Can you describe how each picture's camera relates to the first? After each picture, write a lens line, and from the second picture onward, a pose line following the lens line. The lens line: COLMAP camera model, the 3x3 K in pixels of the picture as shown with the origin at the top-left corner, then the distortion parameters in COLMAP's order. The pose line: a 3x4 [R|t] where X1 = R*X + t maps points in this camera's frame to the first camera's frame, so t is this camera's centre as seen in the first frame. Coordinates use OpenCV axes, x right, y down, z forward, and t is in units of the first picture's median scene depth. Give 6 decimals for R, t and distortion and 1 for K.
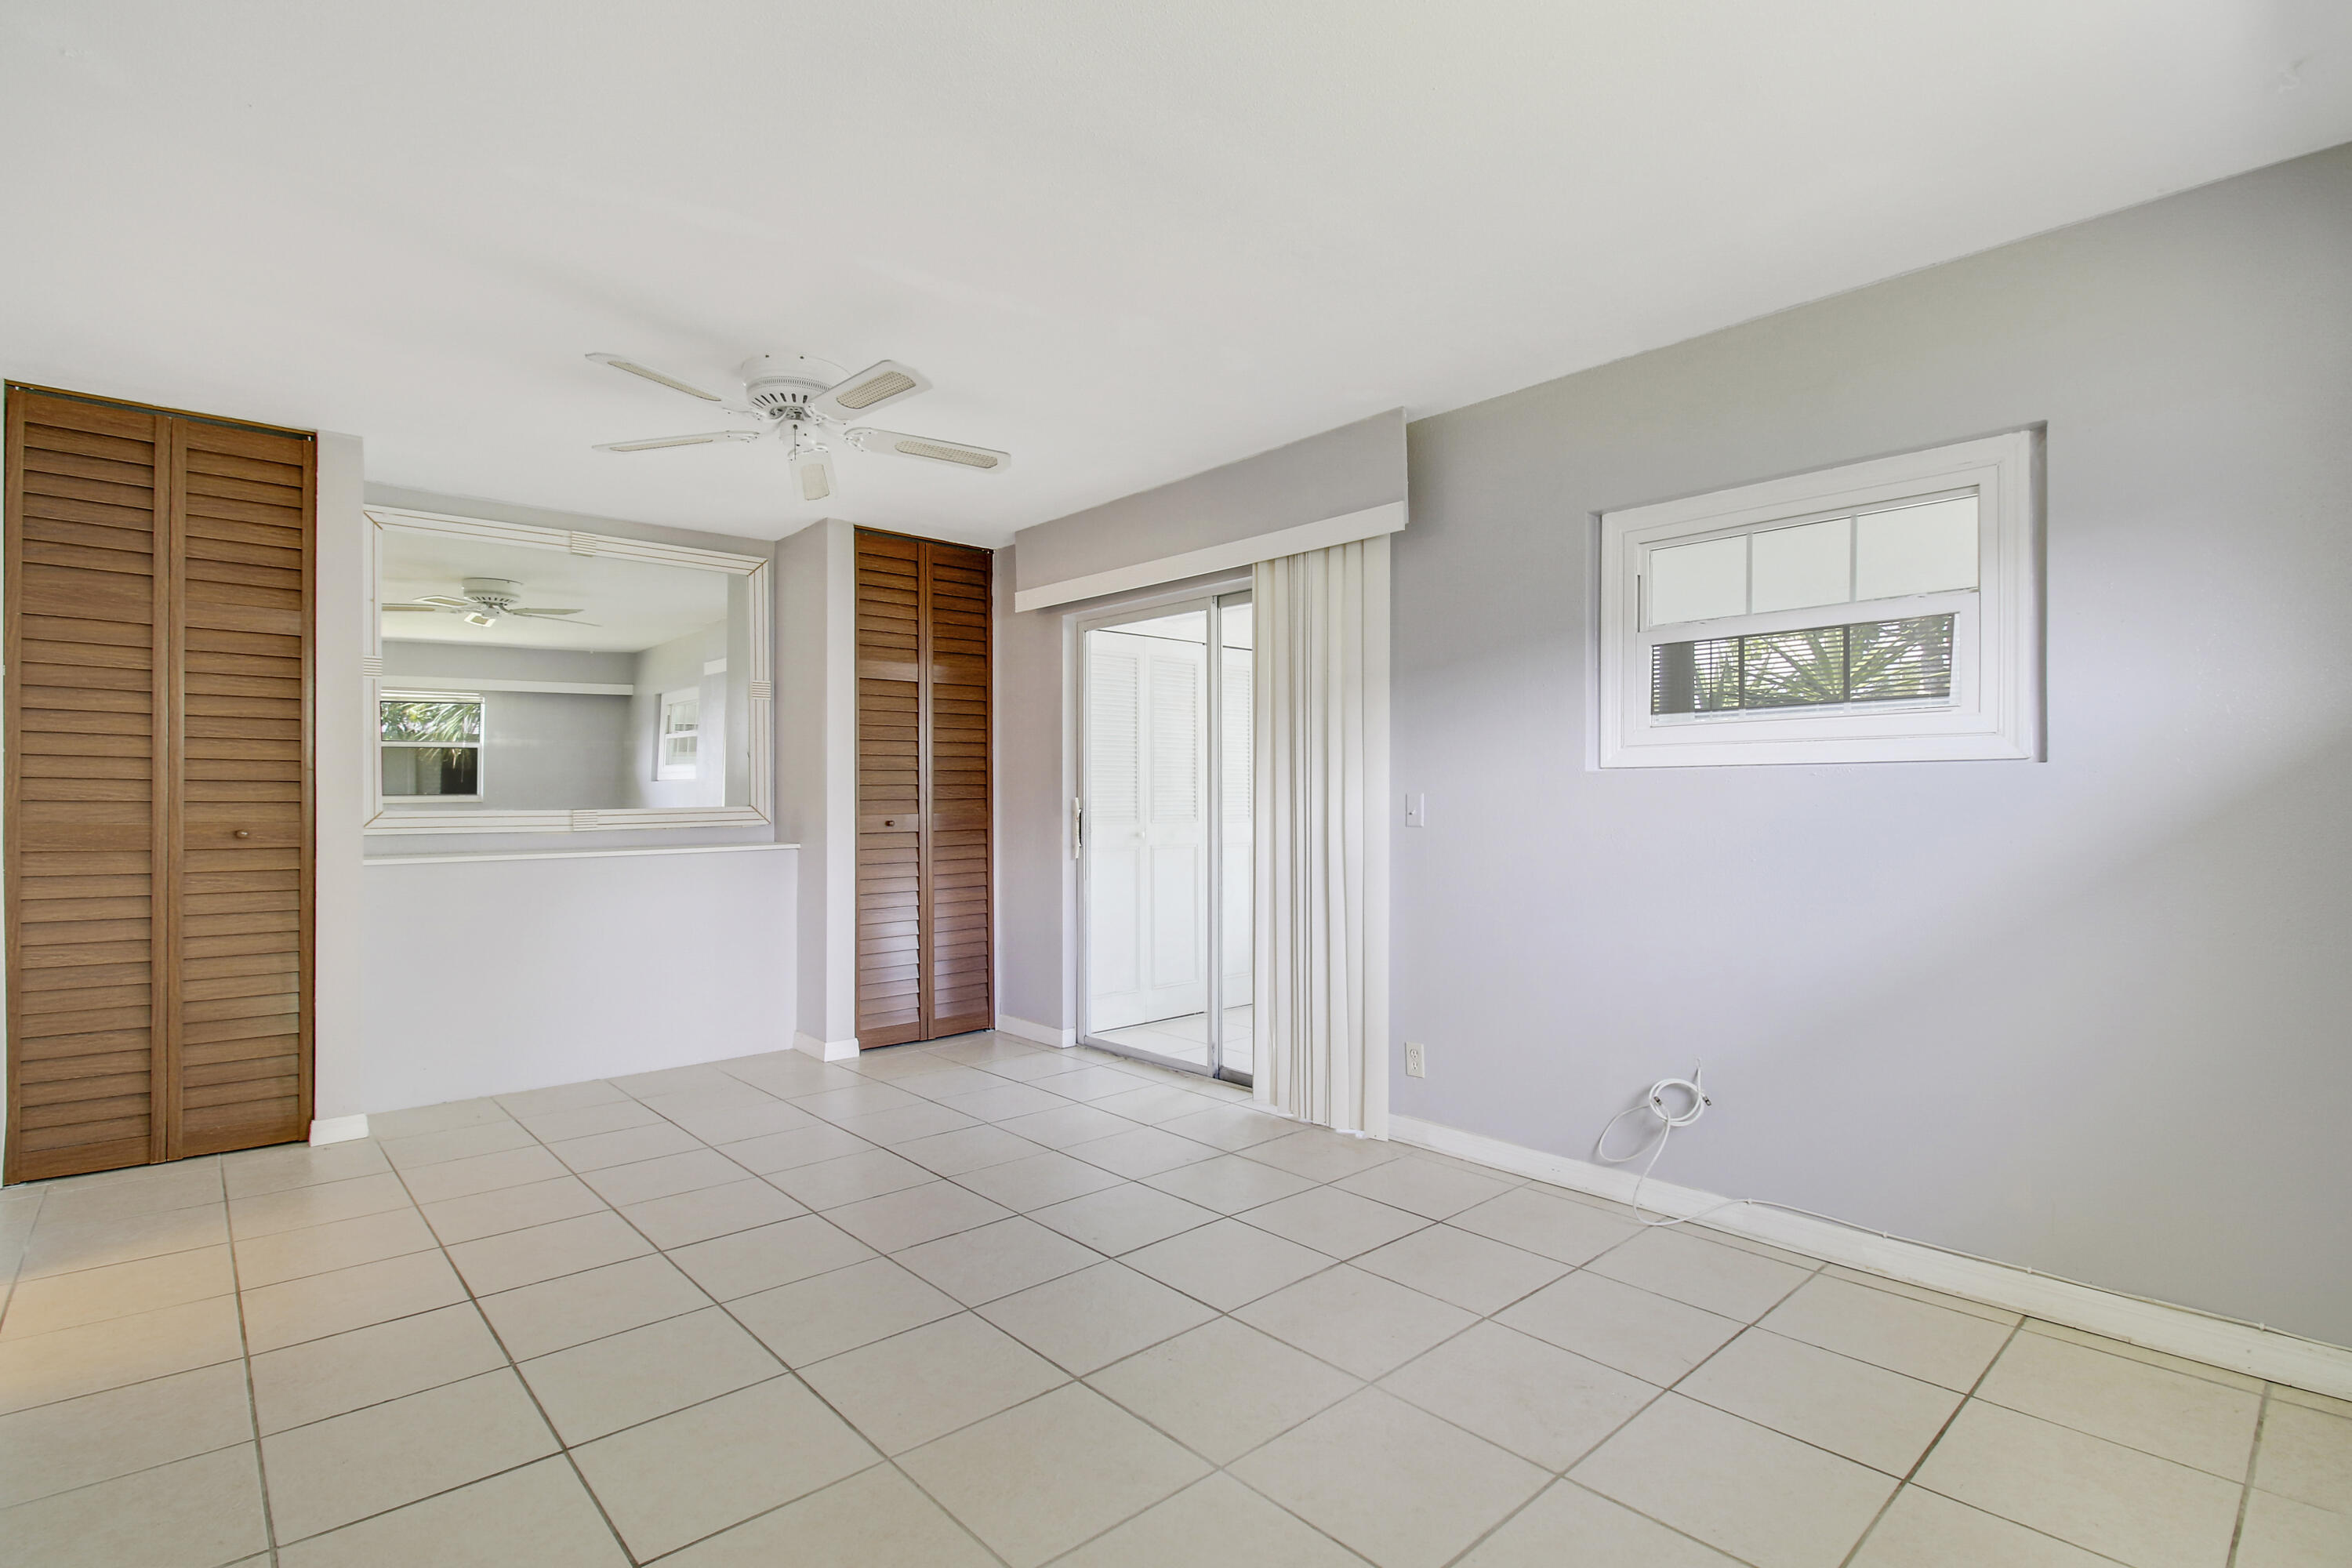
lens RADIAL K [[1112.6, 0, 1183.6], [0, 1112.6, 778.6], [0, 0, 1]] dist [-0.001689, -0.000908]
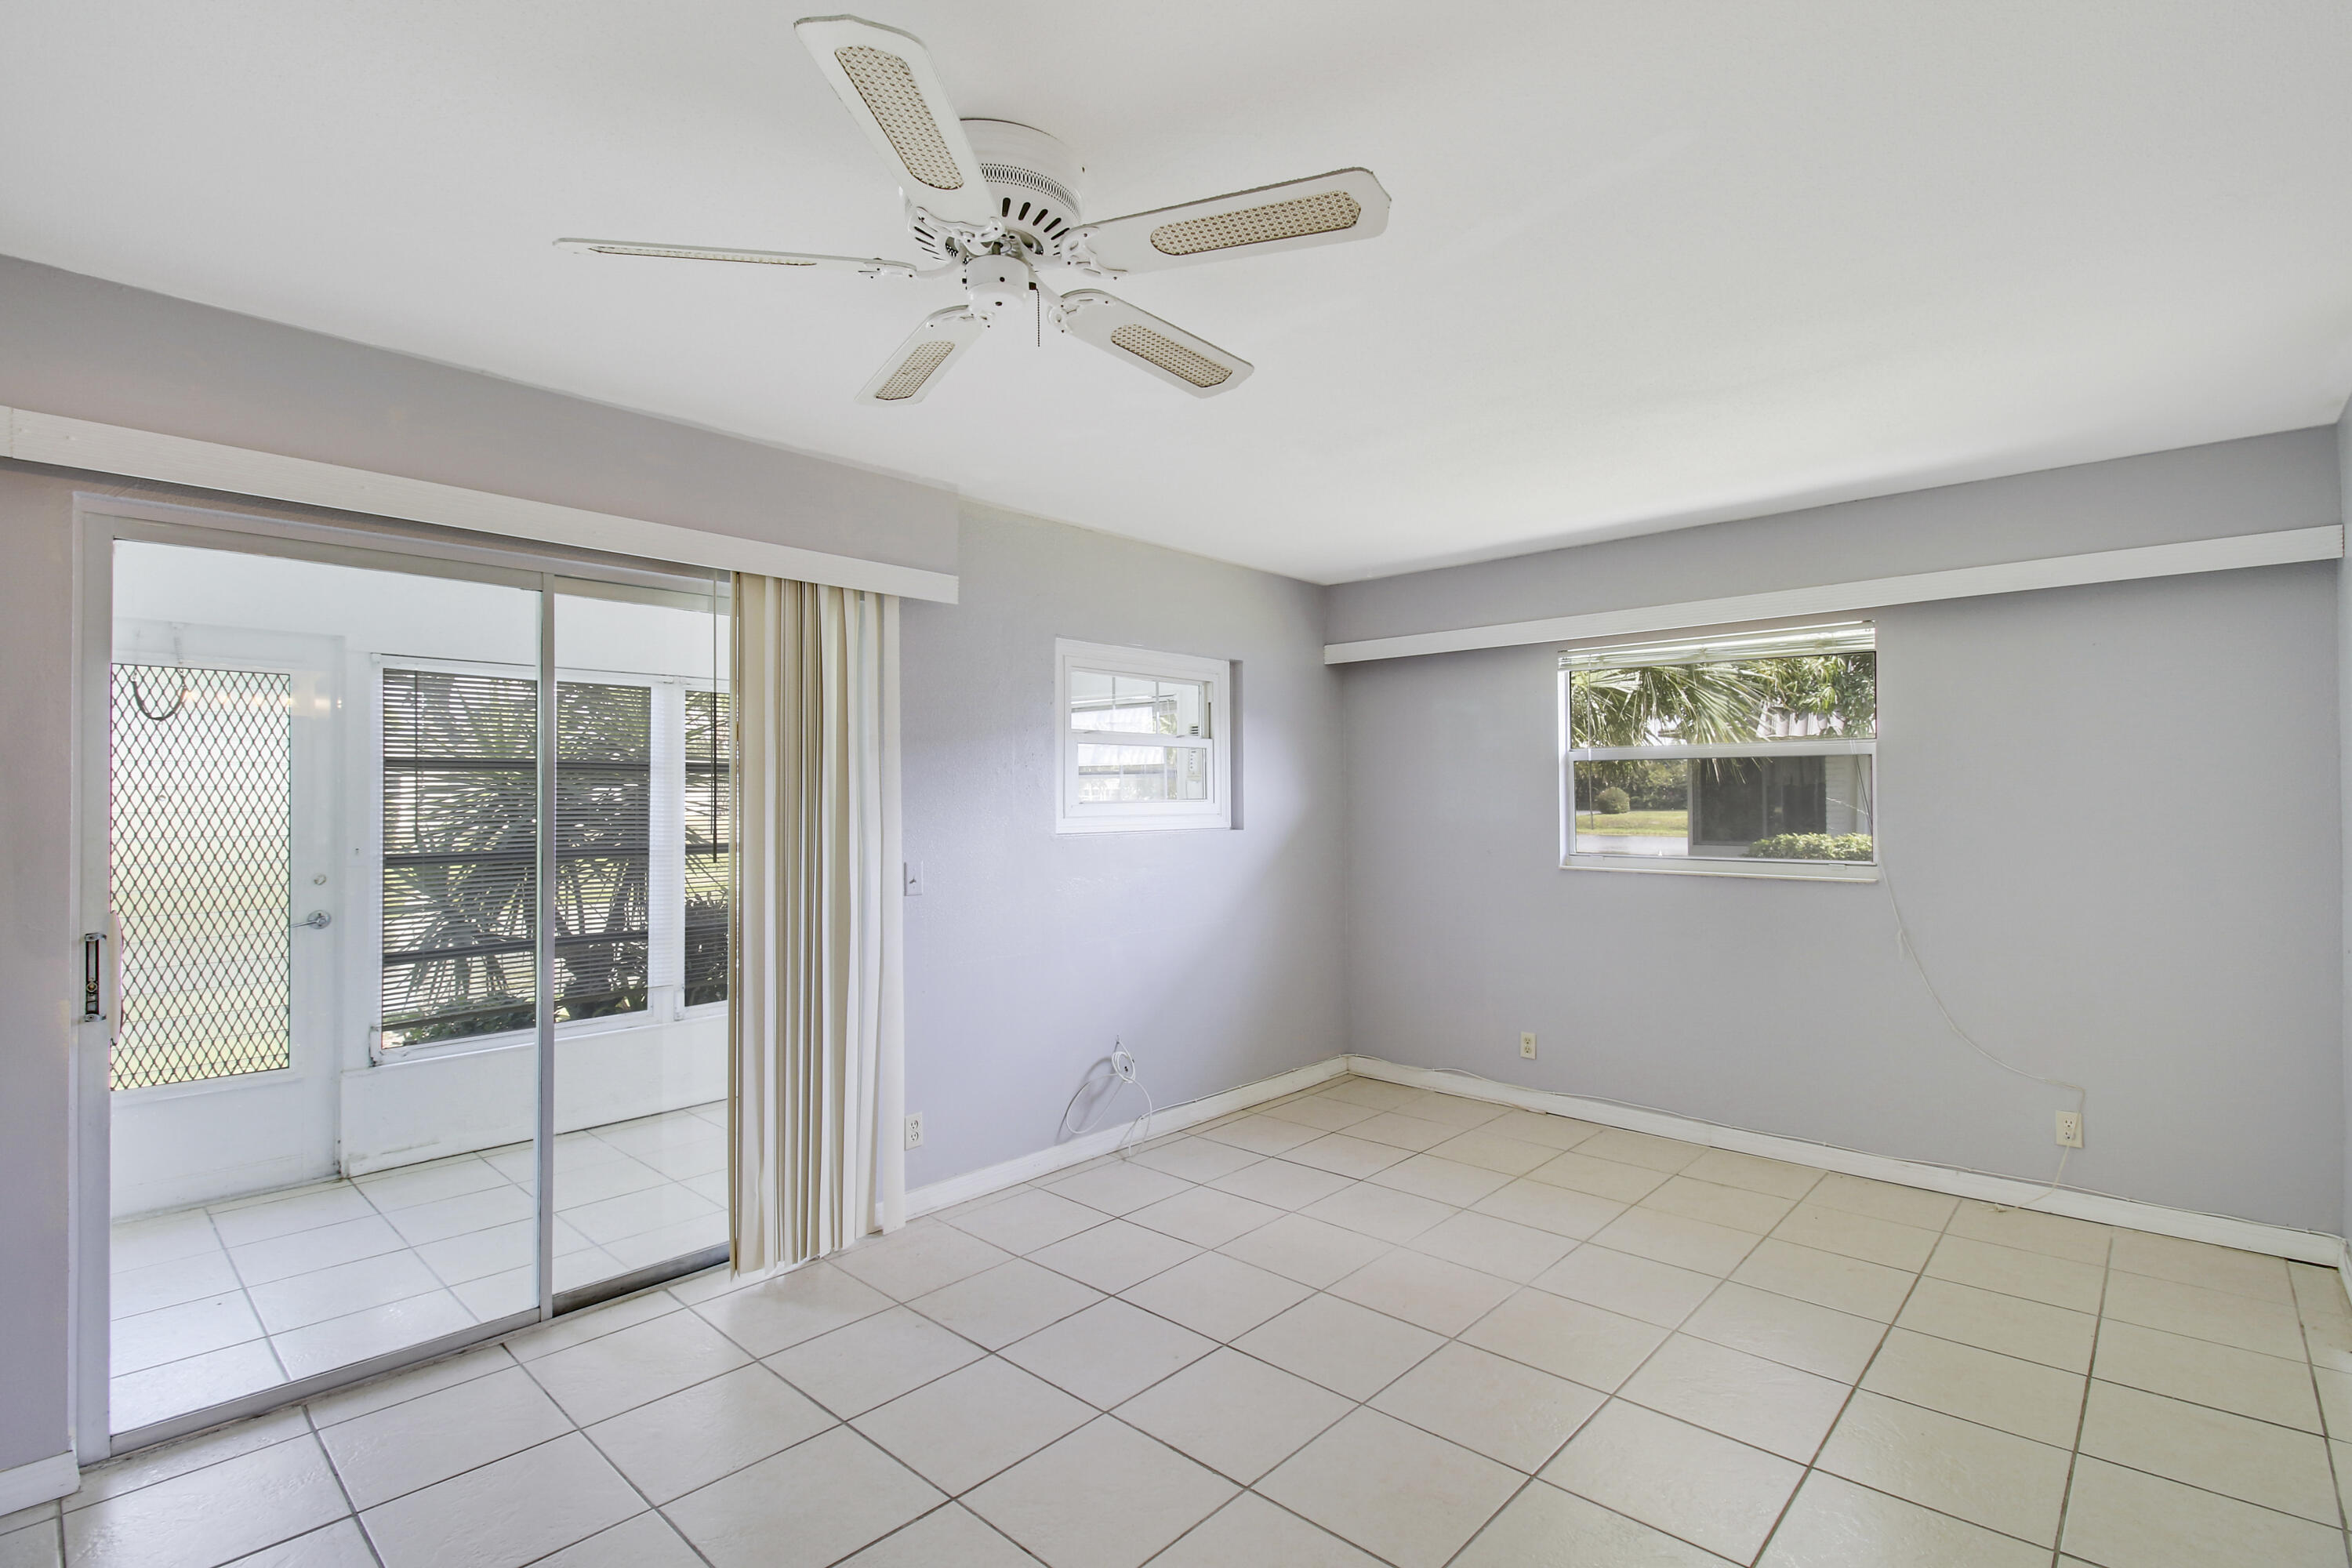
lens RADIAL K [[1112.6, 0, 1183.6], [0, 1112.6, 778.6], [0, 0, 1]] dist [-0.001689, -0.000908]
pose [[-0.090753, 0.016861, 0.995731, -0.922834], [-0.009558, 0.999796, -0.017800, -0.054186], [-0.995828, -0.011132, -0.090574, 0.969183]]
